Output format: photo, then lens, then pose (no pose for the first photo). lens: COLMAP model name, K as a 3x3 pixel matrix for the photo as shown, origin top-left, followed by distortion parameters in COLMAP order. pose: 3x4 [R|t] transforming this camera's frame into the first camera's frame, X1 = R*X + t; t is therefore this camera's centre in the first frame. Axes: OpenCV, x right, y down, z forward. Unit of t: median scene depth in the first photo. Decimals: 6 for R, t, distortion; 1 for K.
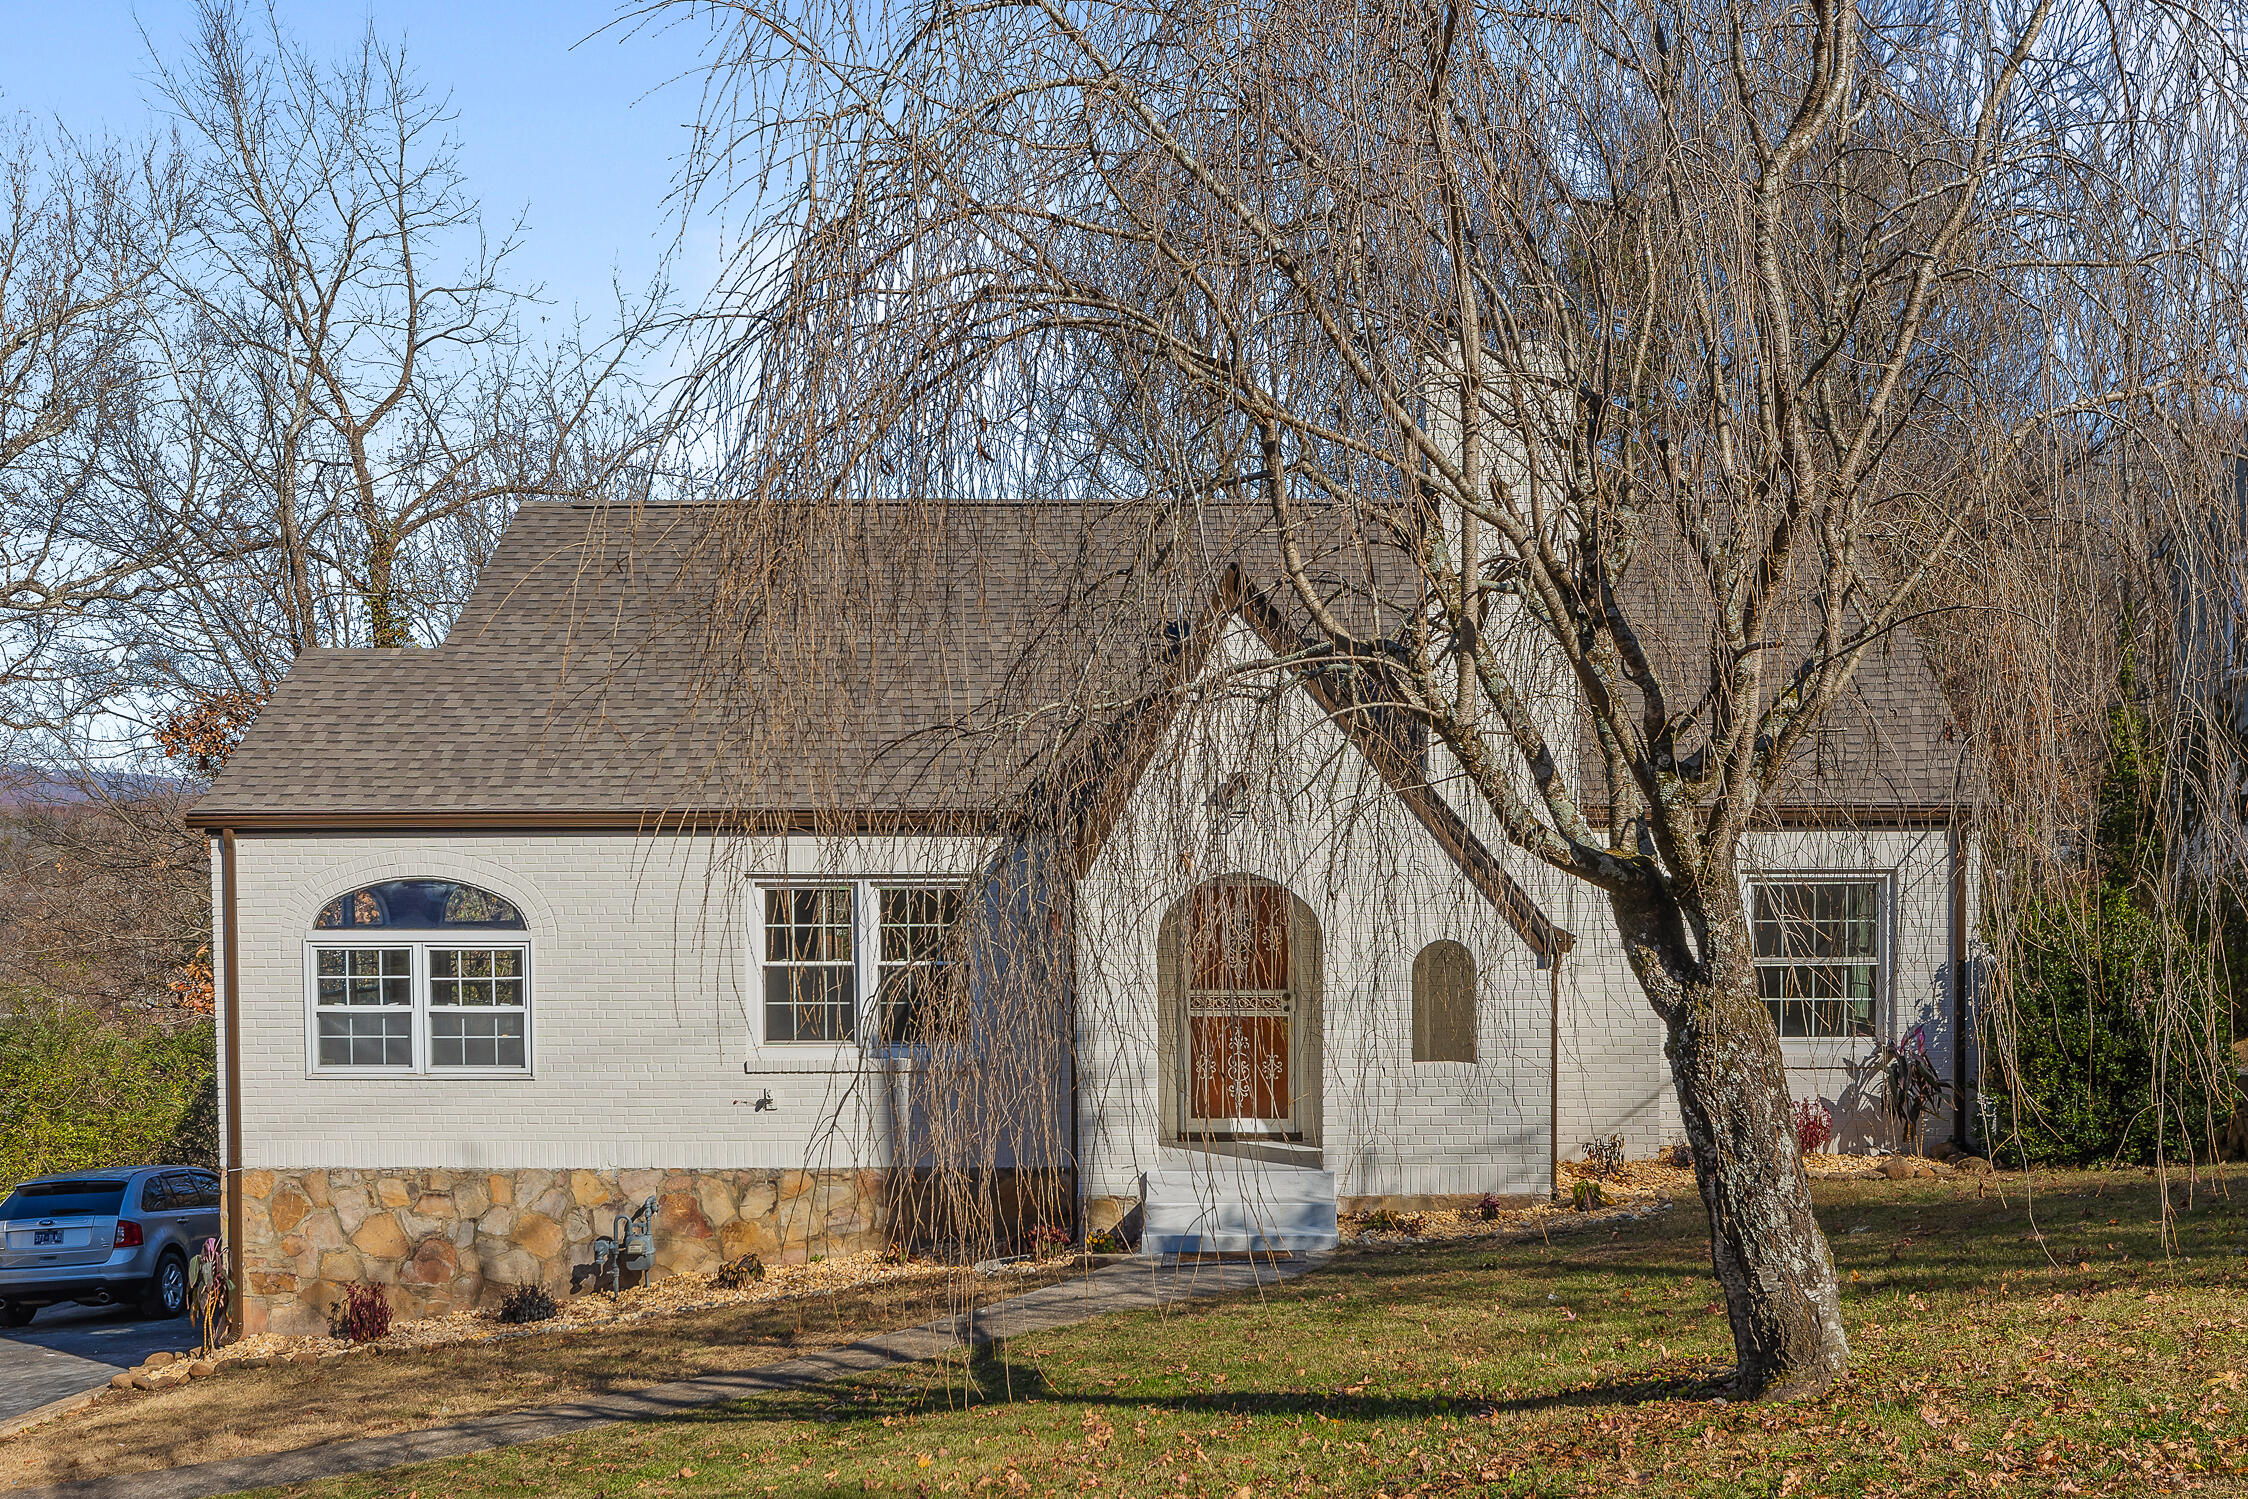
lens RADIAL K [[2322.3, 0, 1124.0], [0, 2322.3, 749.5], [0, 0, 1]] dist [0.006122, 0.005210]
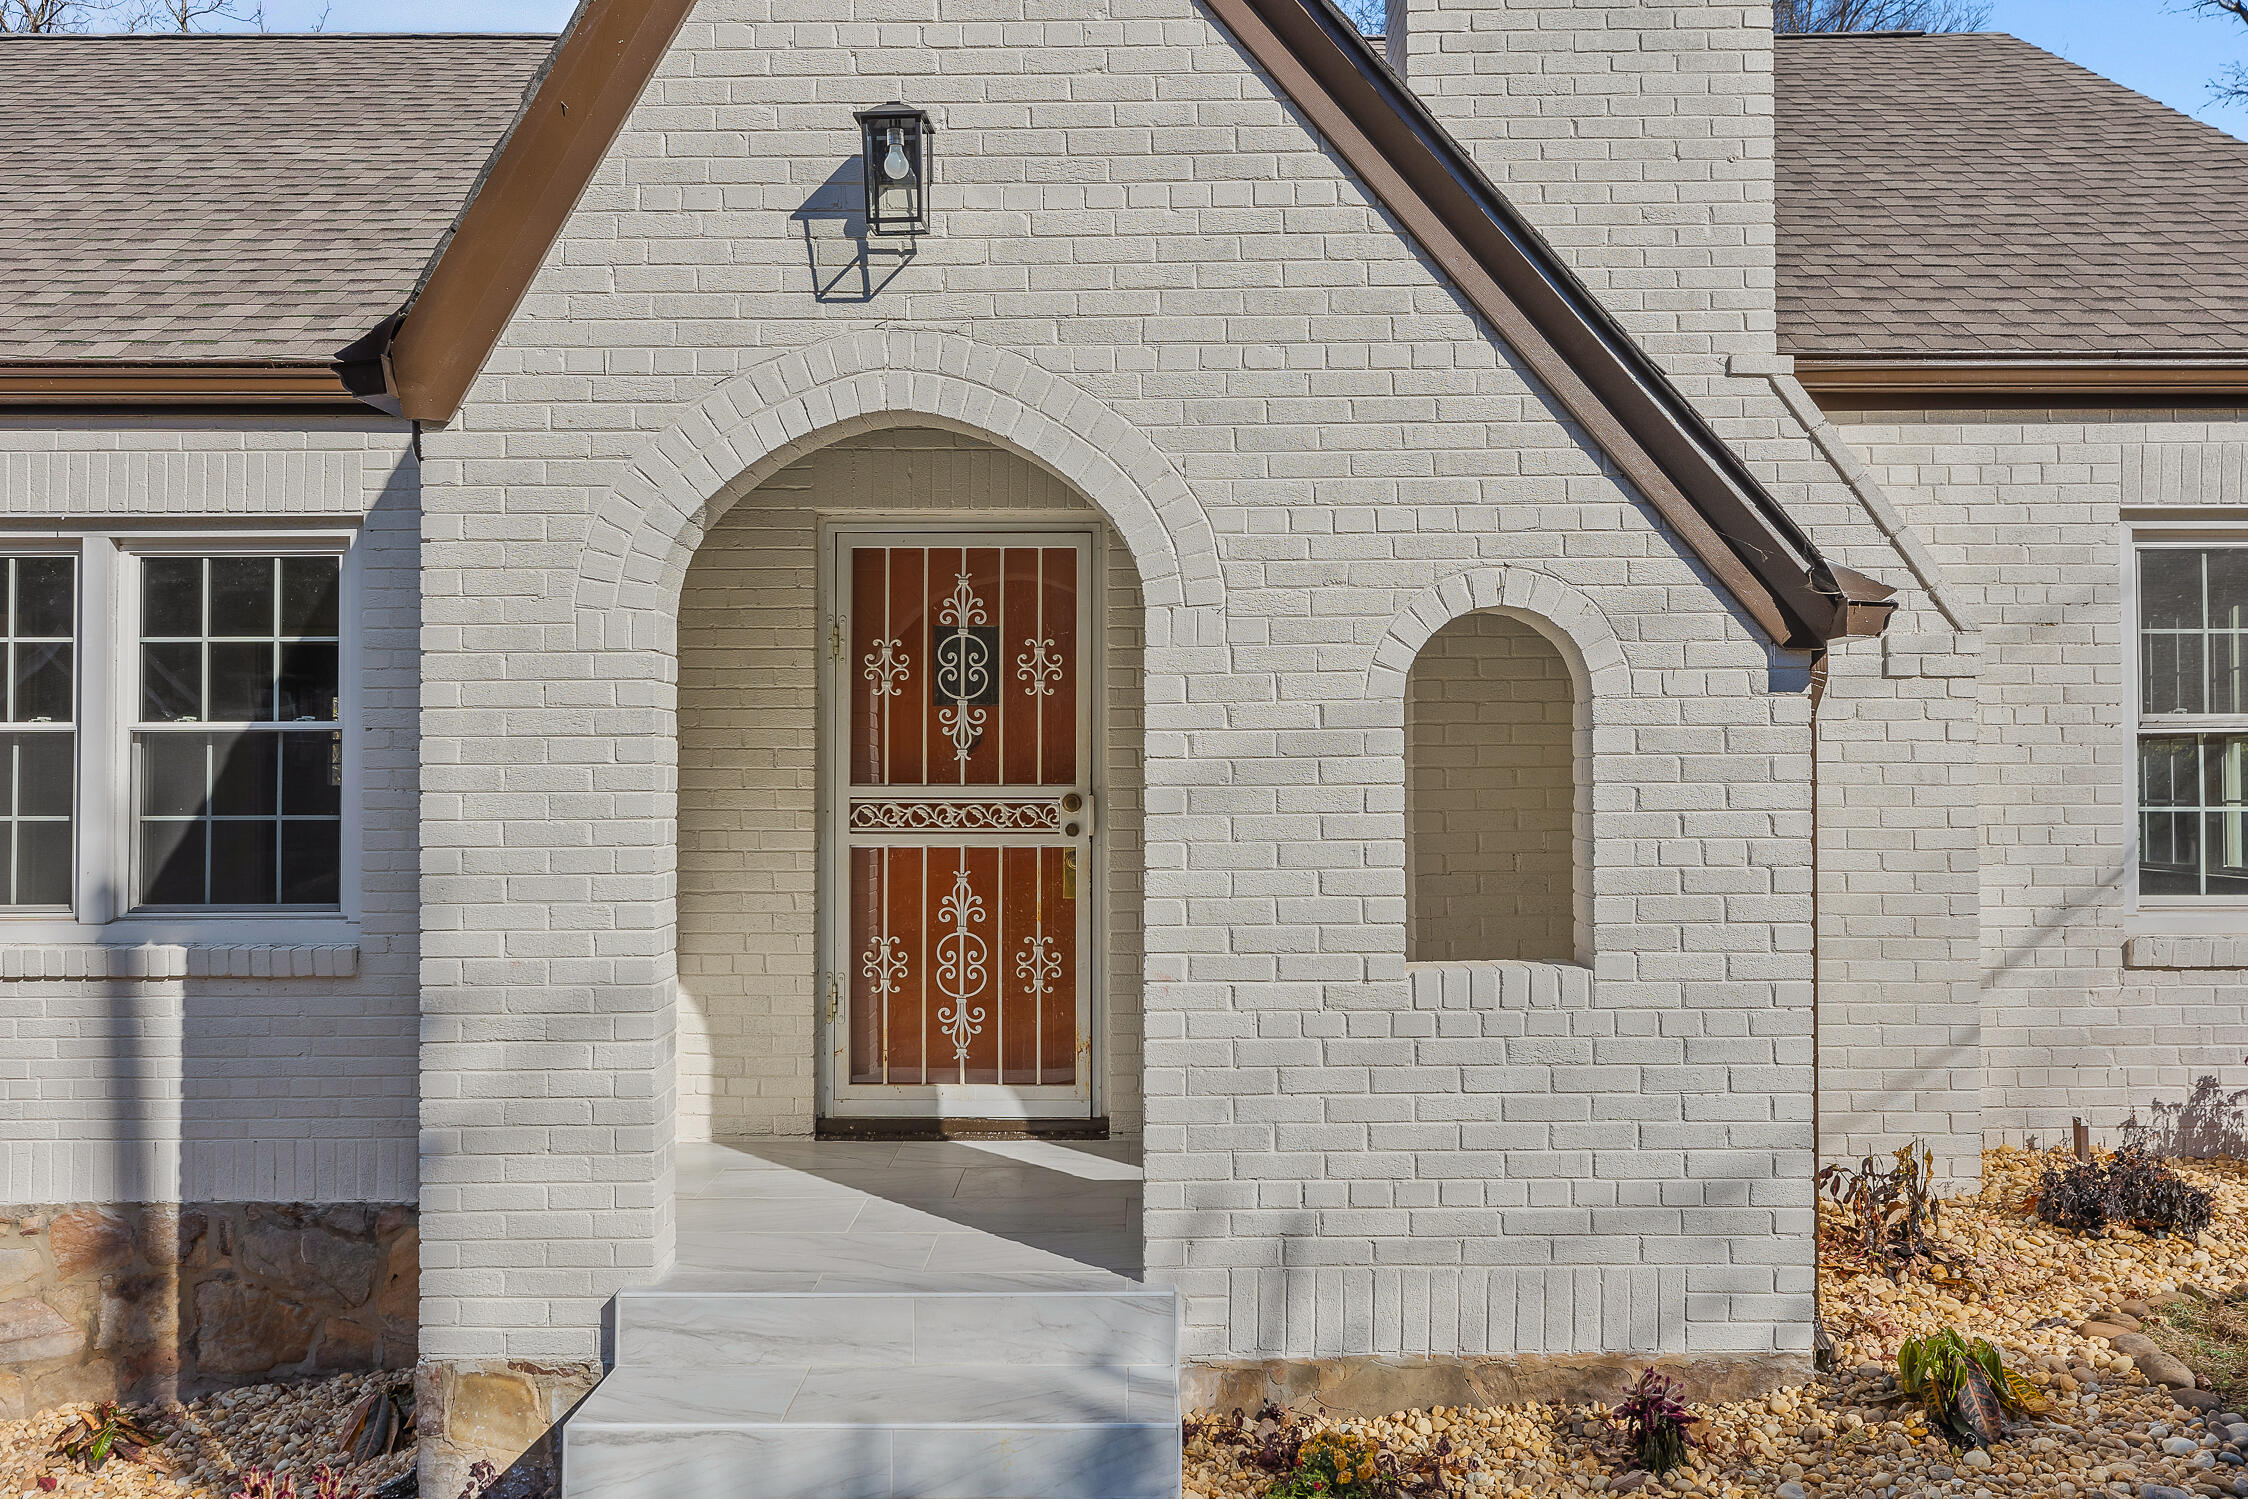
lens RADIAL K [[1827.3, 0, 1068.1], [0, 1827.3, 649.3], [0, 0, 1]] dist [0.005506, 0.000437]
pose [[0.999608, 0.003171, 0.027810, 0.059654], [-0.002777, 0.999896, -0.014179, 0.082763], [-0.027852, 0.014096, 0.999513, 0.657077]]
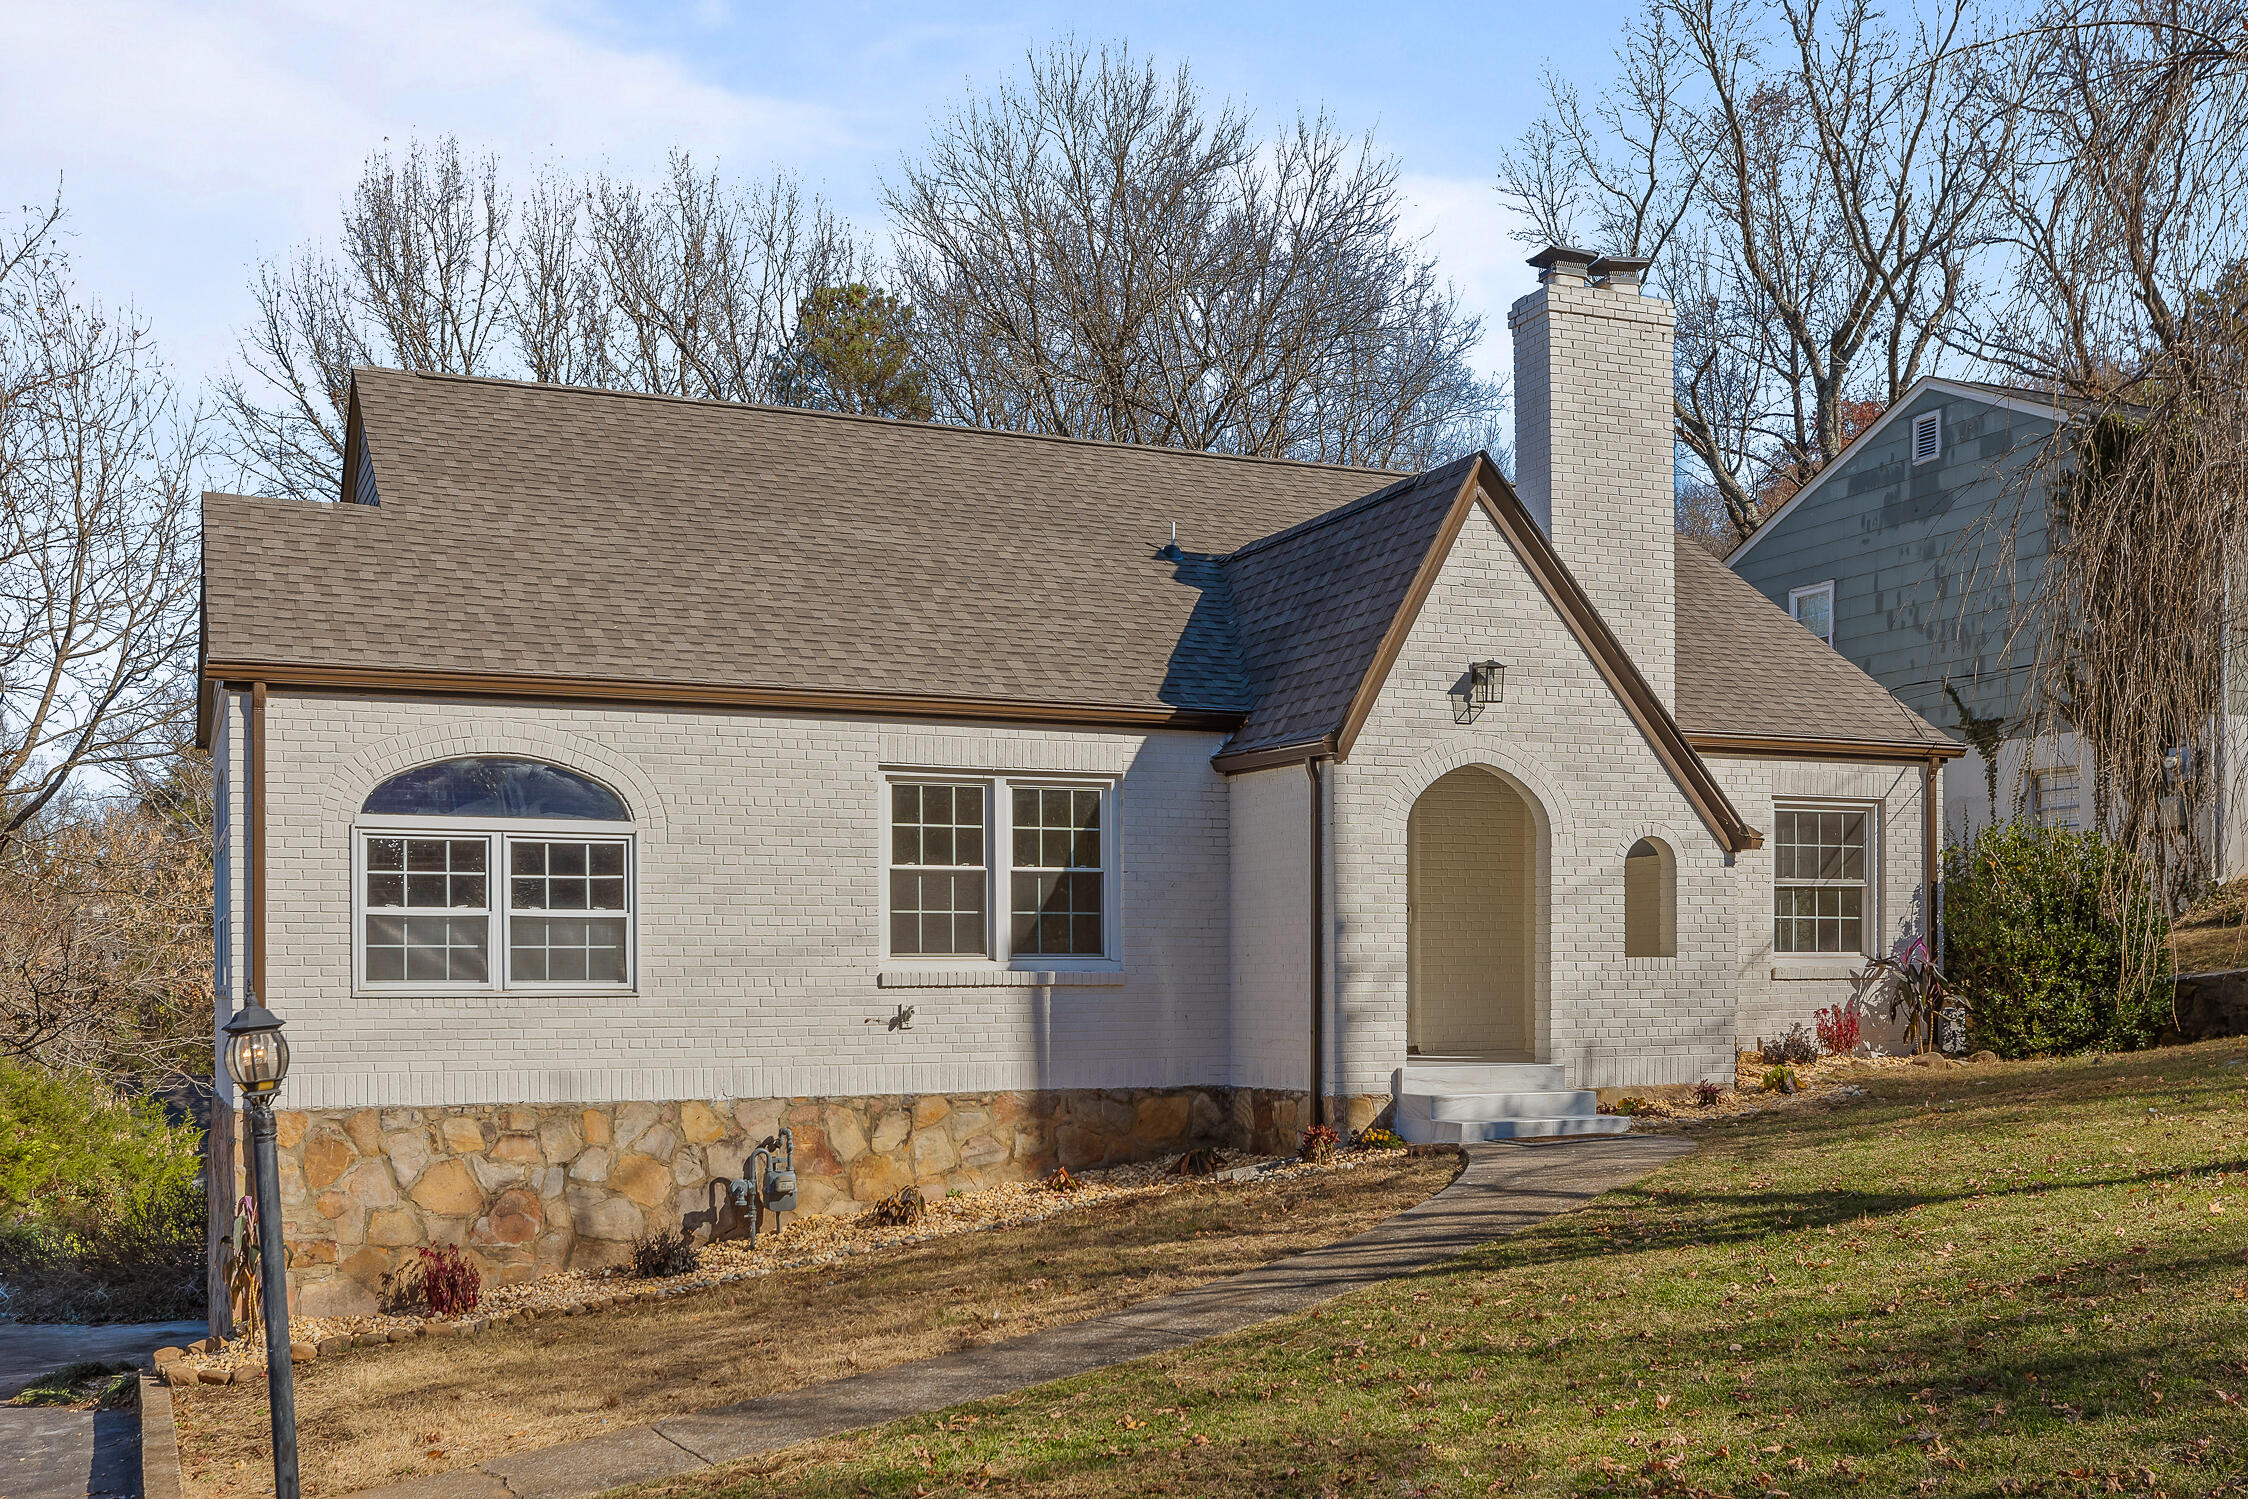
lens RADIAL K [[2322.3, 0, 1124.0], [0, 2322.3, 749.5], [0, 0, 1]] dist [0.006122, 0.005210]
pose [[0.902350, 0.042619, 0.428892, -0.462884], [-0.025395, 0.998628, -0.045805, 0.086596], [-0.430255, 0.030441, 0.902194, 0.154983]]
